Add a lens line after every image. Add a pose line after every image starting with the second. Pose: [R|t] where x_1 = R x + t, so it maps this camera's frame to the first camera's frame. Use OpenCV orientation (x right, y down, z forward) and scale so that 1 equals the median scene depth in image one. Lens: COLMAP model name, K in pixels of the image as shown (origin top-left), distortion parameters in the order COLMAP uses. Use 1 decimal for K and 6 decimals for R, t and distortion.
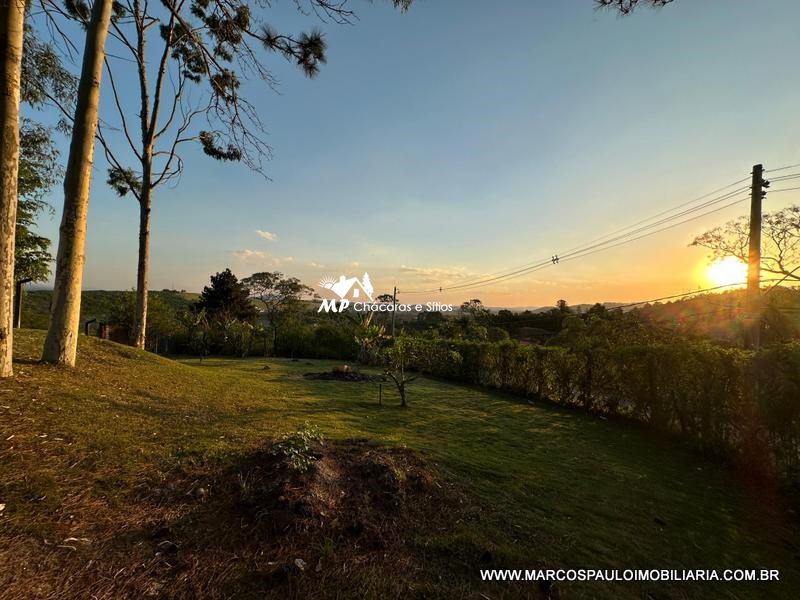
lens RADIAL K [[325.0, 0, 399.0], [0, 325.0, 296.0], [0, 0, 1]] dist [0.000300, 0.000360]
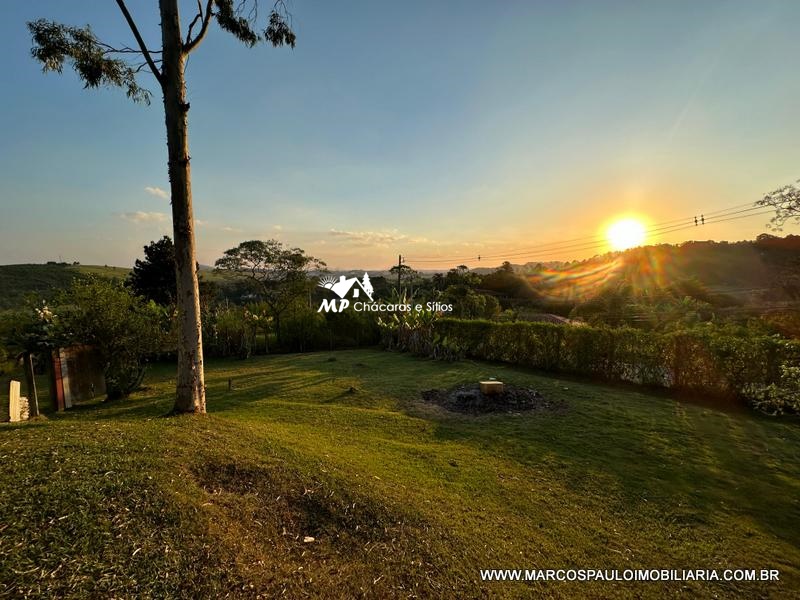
lens RADIAL K [[325.0, 0, 400.8], [0, 325.0, 297.0], [0, 0, 1]] dist [0.000300, 0.000360]
pose [[0.980178, -0.050419, 0.191595, -1.028321], [0.028772, 0.993049, 0.114128, -0.090180], [-0.196018, -0.106353, 0.974816, 0.864458]]
